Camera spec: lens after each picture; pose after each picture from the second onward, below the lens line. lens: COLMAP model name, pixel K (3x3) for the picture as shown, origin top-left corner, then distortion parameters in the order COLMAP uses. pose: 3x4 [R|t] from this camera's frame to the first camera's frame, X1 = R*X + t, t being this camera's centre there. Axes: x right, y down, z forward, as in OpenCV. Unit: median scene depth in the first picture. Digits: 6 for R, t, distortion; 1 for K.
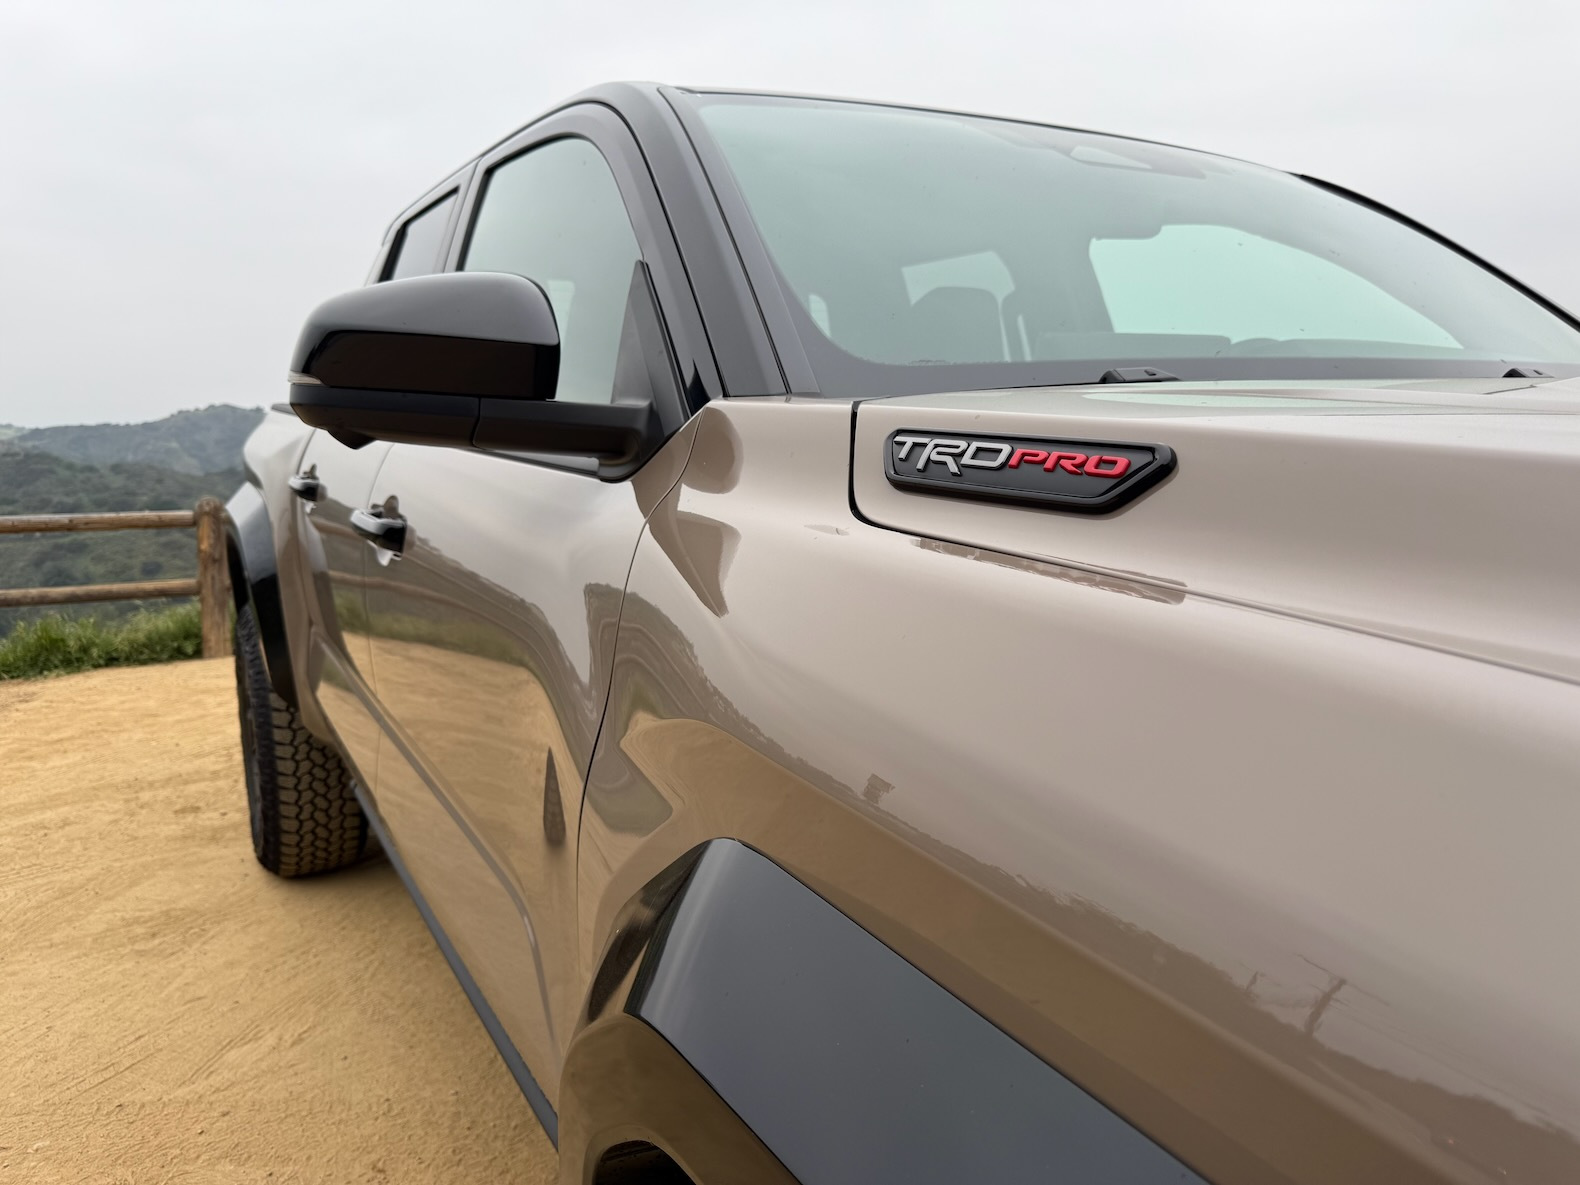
lens RADIAL K [[1126.5, 0, 785.3], [0, 1126.5, 591.2], [0, 0, 1]] dist [0.001061, -0.004482]
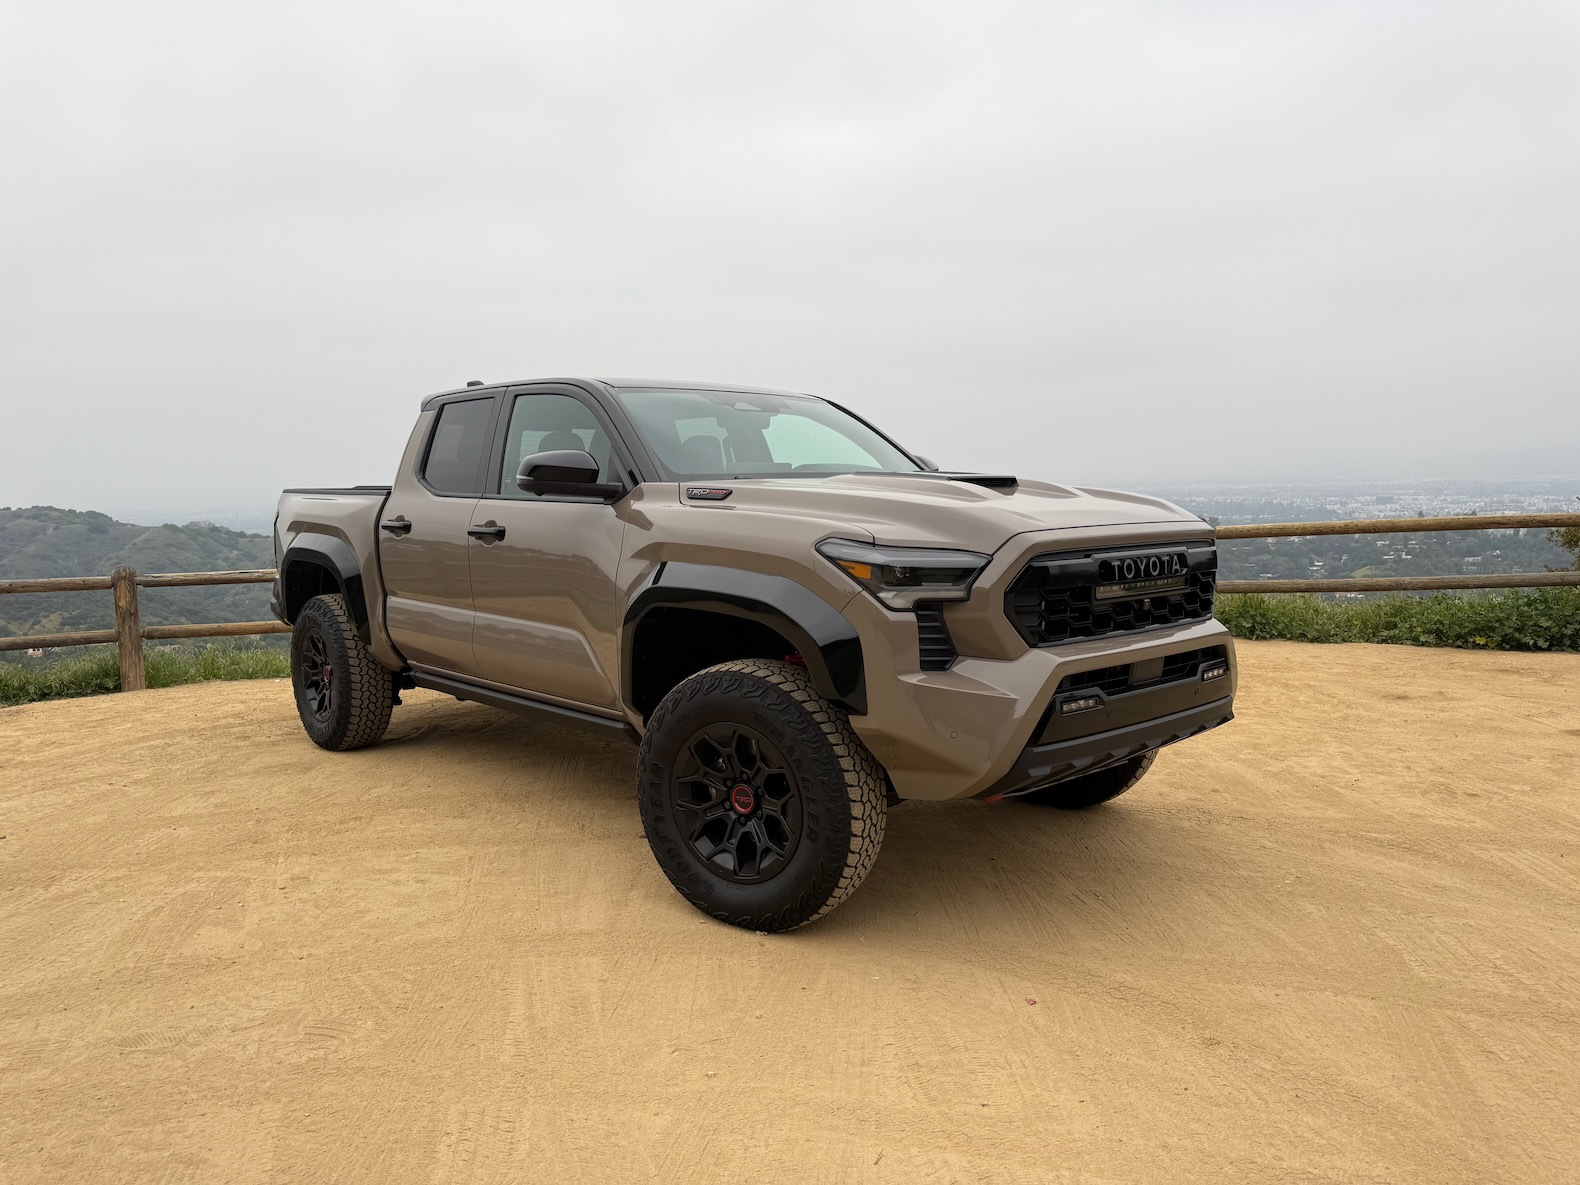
lens RADIAL K [[1123.3, 0, 797.5], [0, 1123.3, 589.4], [0, 0, 1]] dist [0.005700, -0.006588]
pose [[0.974673, -0.024514, 0.222286, -0.058029], [0.042197, 0.996278, -0.075157, 0.074942], [-0.219616, 0.082633, 0.972080, -0.418232]]
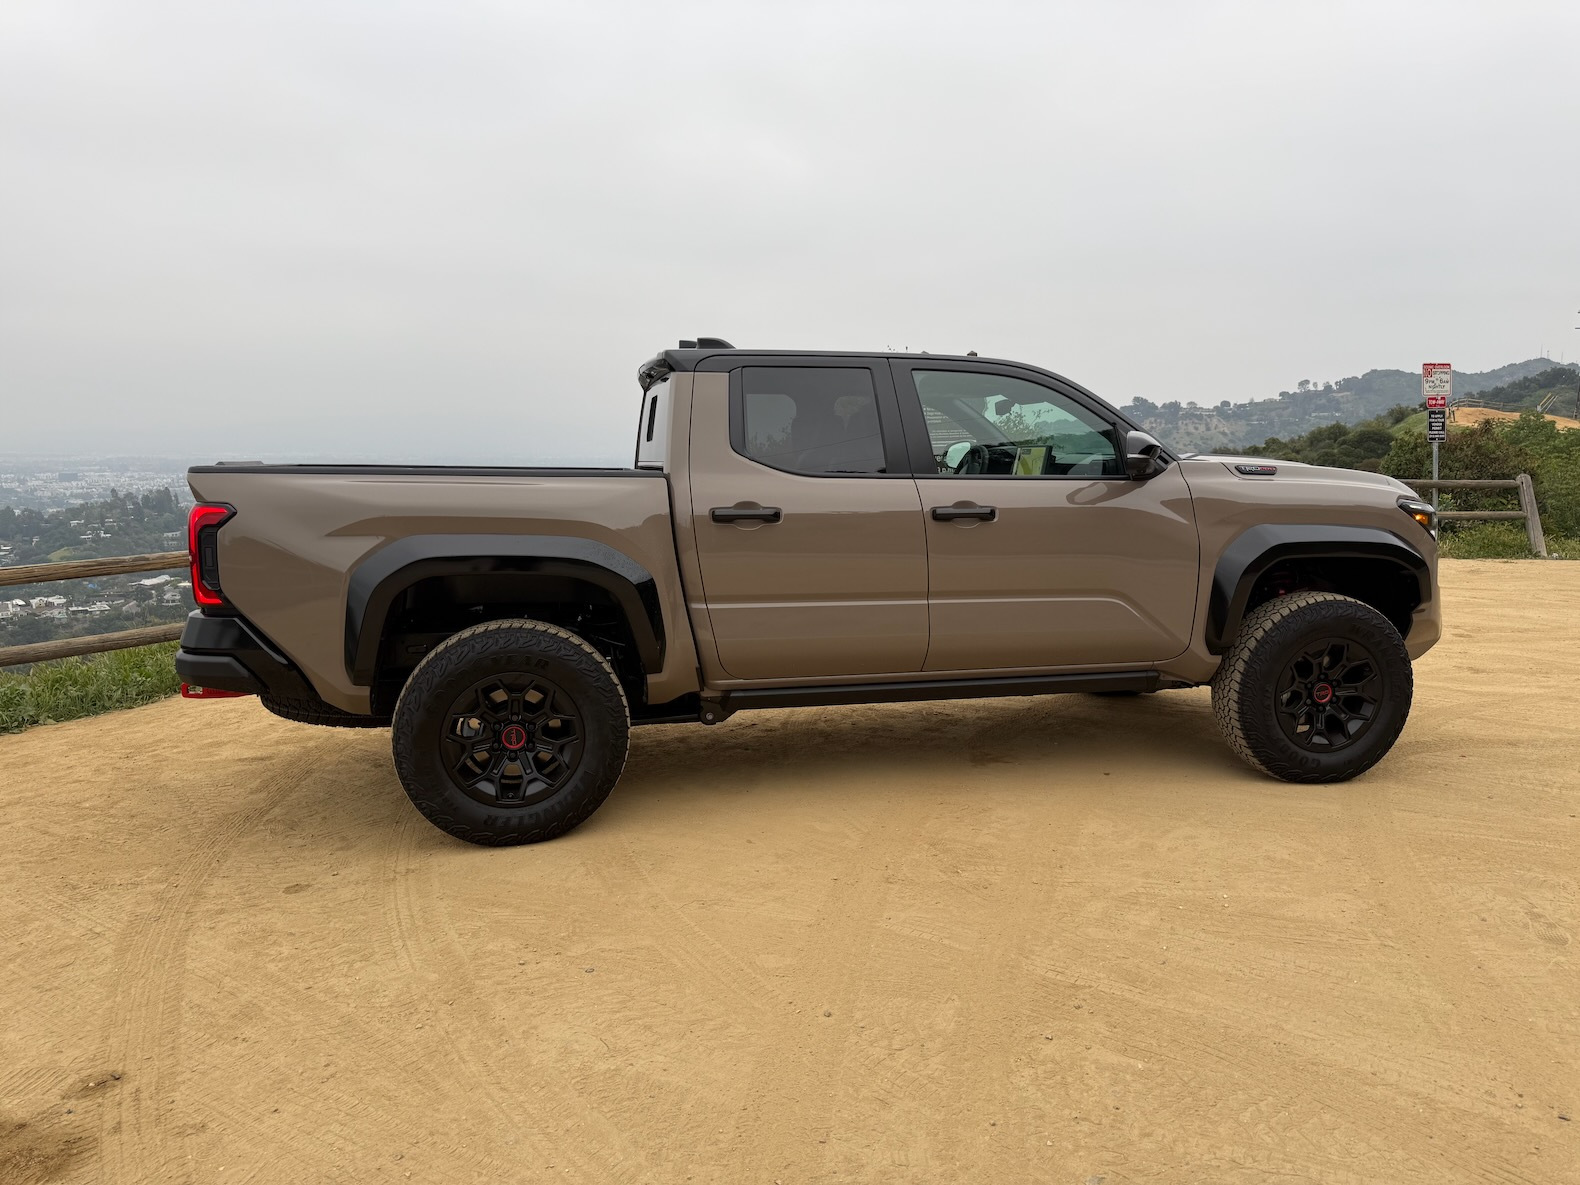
lens RADIAL K [[1126.5, 0, 785.3], [0, 1126.5, 591.2], [0, 0, 1]] dist [0.001061, -0.004482]
pose [[0.290306, -0.108372, 0.950777, -0.705444], [0.159973, 0.985081, 0.063437, -0.026631], [-0.943468, 0.133682, 0.303312, 0.155353]]
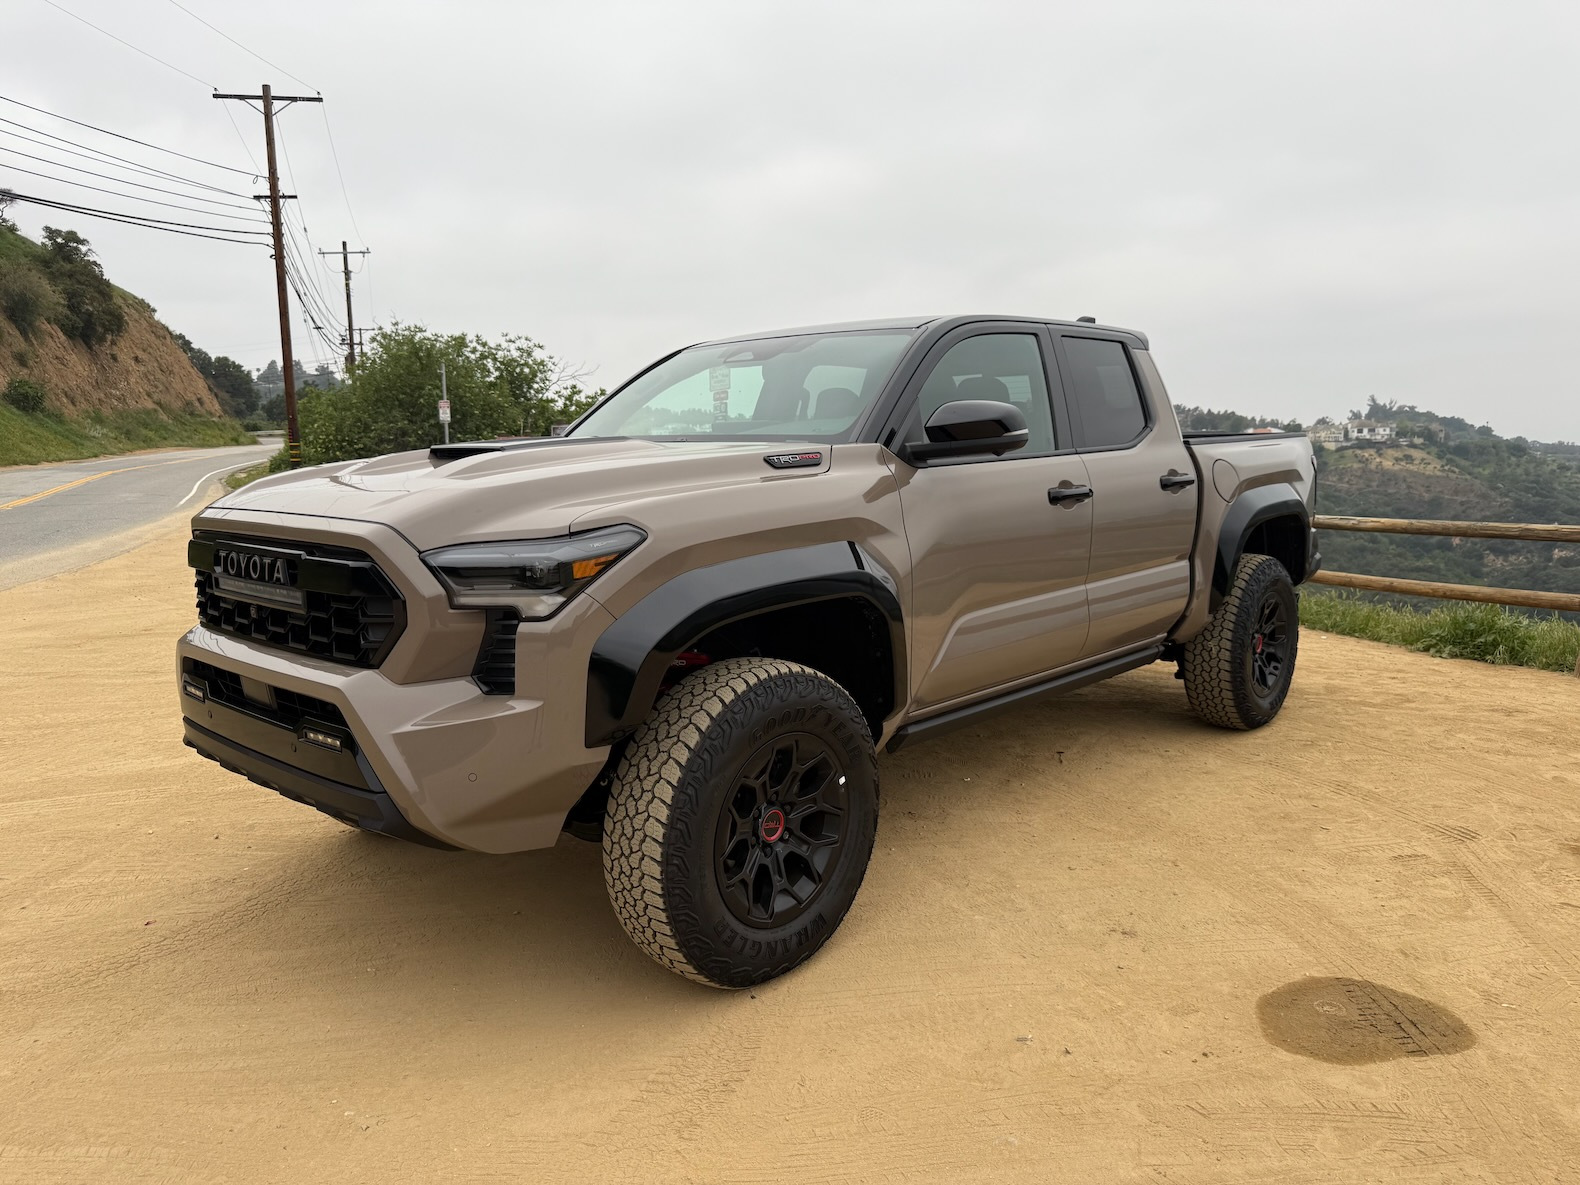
lens RADIAL K [[1126.5, 0, 785.3], [0, 1126.5, 591.2], [0, 0, 1]] dist [0.001061, -0.004482]
pose [[0.302093, 0.130734, -0.944271, 0.616869], [-0.146036, 0.985206, 0.089682, -0.017157], [0.942026, 0.110805, 0.316716, 0.061954]]
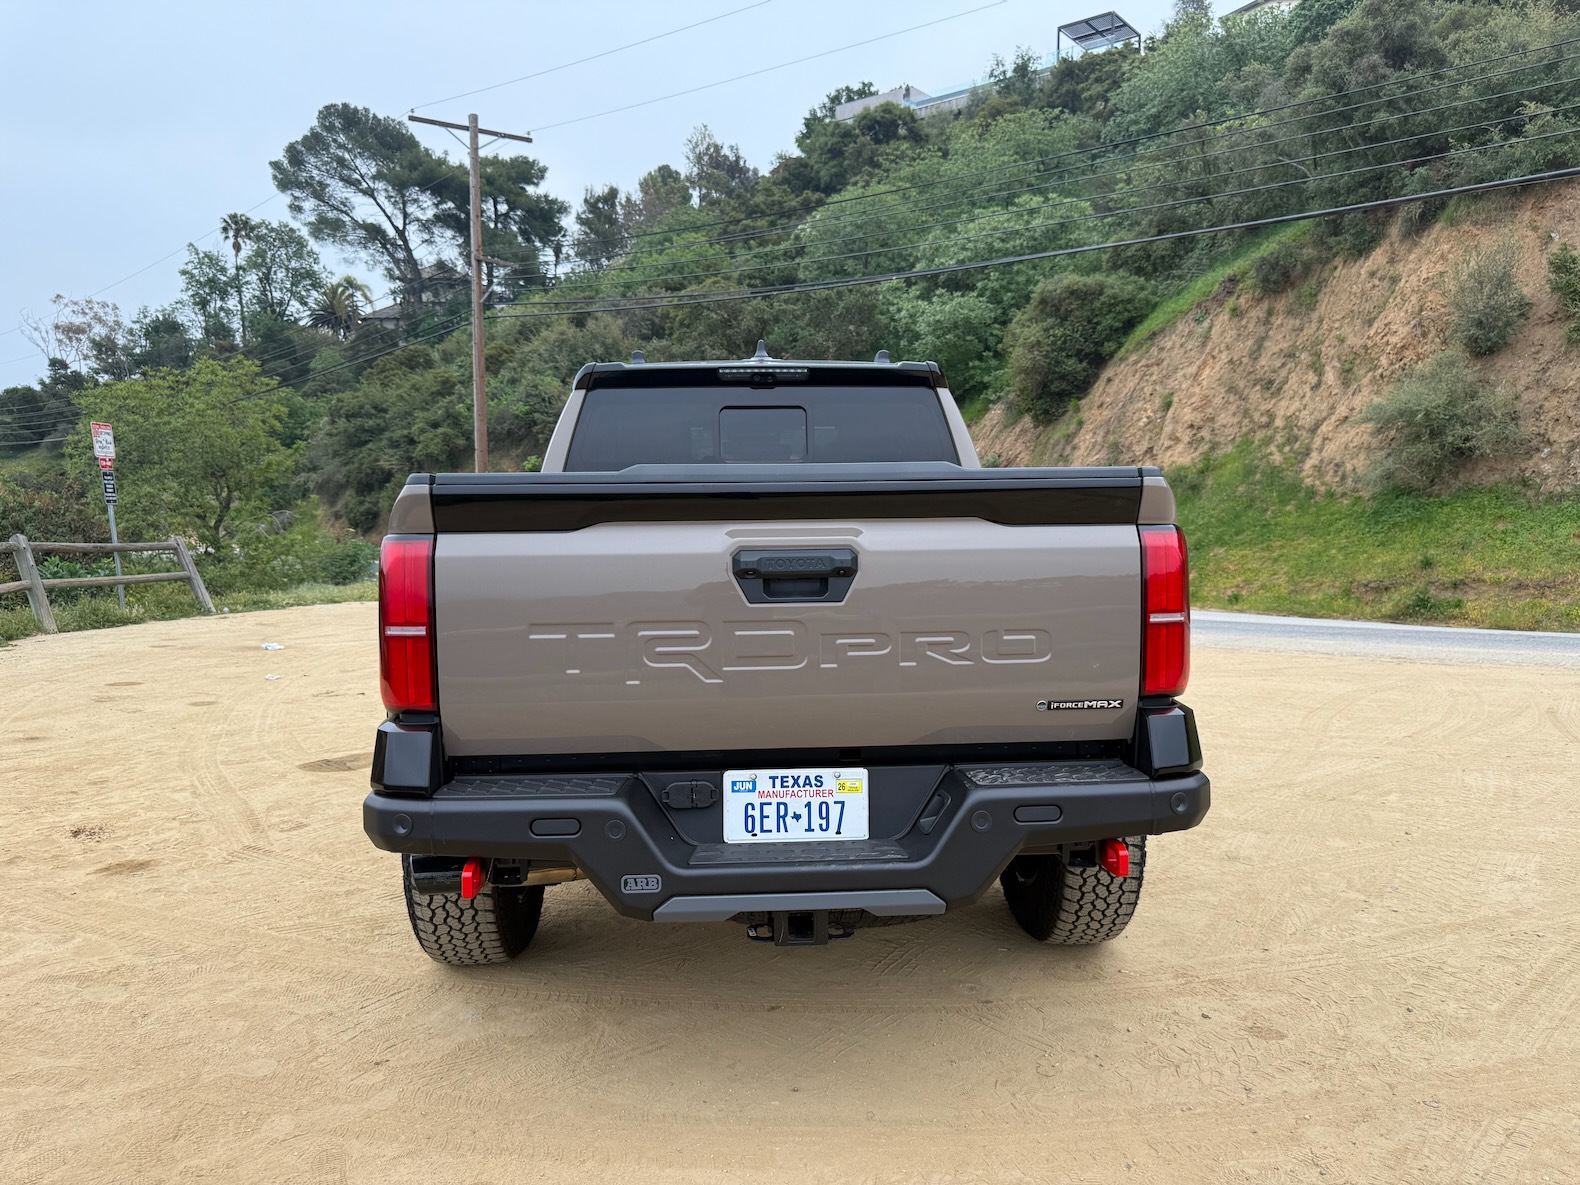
lens RADIAL K [[1111.7, 0, 805.5], [0, 1111.7, 591.1], [0, 0, 1]] dist [0.050753, -0.069392]
pose [[-0.899907, -0.009537, 0.435977, -0.315144], [0.091791, 0.973219, 0.210756, -0.138901], [-0.426311, 0.229680, -0.874932, 0.916865]]
